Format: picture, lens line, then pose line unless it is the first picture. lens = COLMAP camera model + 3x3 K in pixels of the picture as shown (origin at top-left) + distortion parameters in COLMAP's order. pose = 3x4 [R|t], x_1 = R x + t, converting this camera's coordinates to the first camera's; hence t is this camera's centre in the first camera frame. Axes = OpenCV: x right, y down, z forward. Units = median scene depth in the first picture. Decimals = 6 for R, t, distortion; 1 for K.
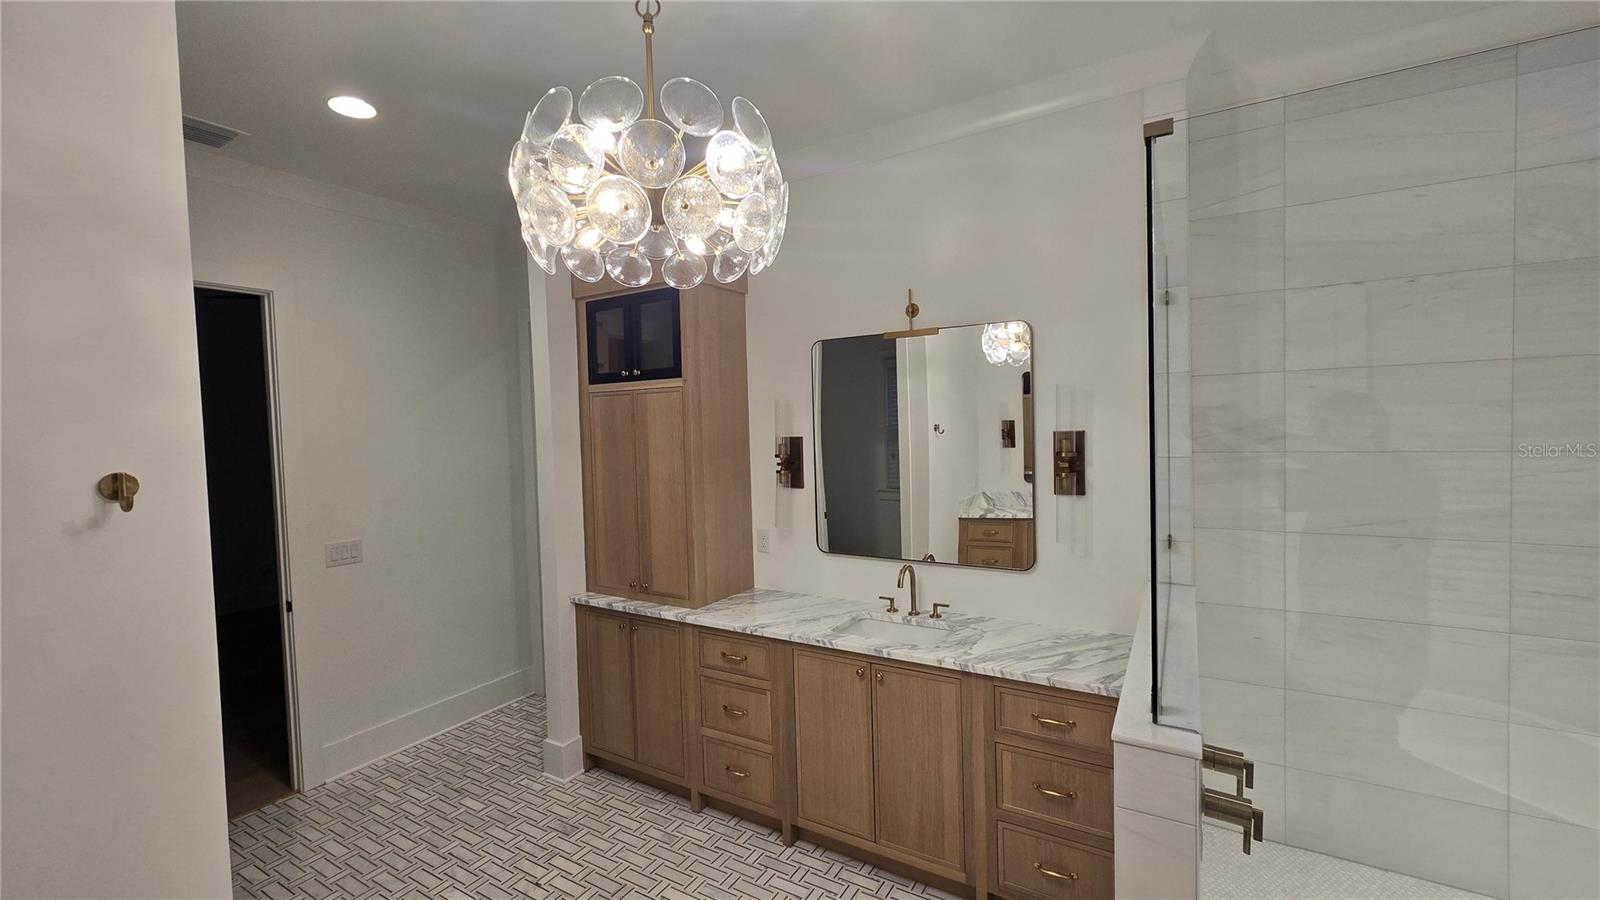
lens RADIAL K [[654.0, 0, 797.3], [0, 654.0, 441.4], [0, 0, 1]] dist [0.000181, 0.000176]
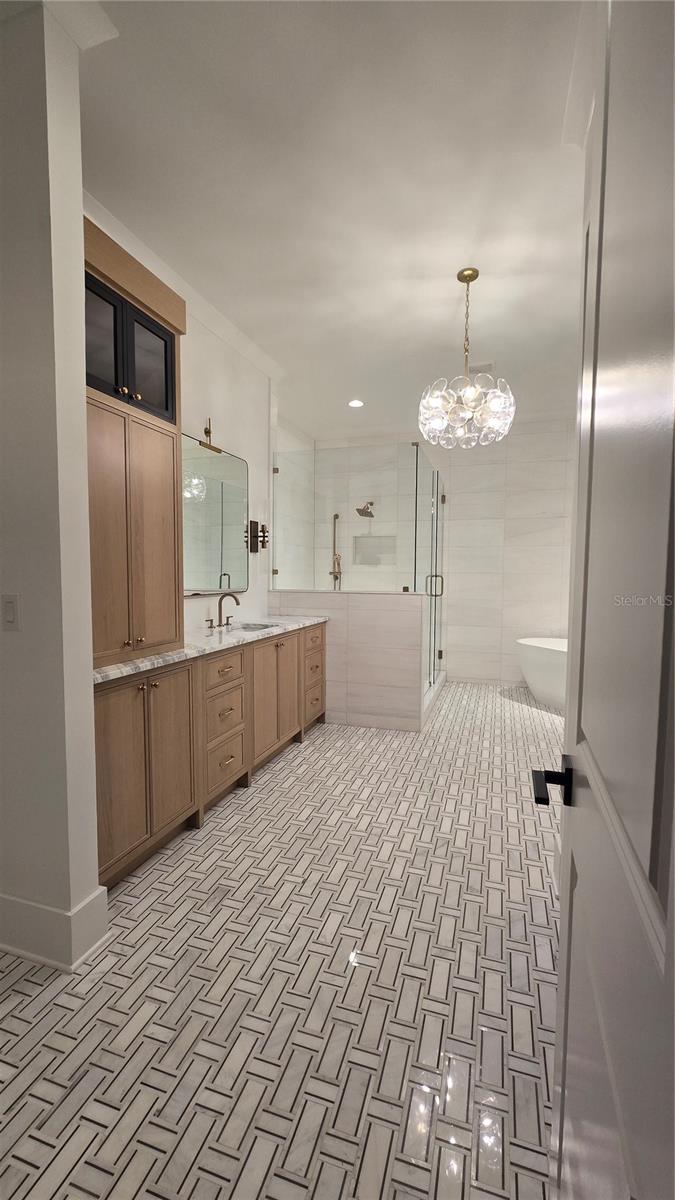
lens RADIAL K [[490.5, 0, 337.9], [0, 490.5, 603.2], [0, 0, 1]] dist [0.000181, 0.000176]
pose [[-0.213989, -0.036412, 0.976157, -1.060281], [0.040450, 0.998118, 0.046098, 0.166815], [-0.975998, 0.049350, -0.212113, 0.983384]]
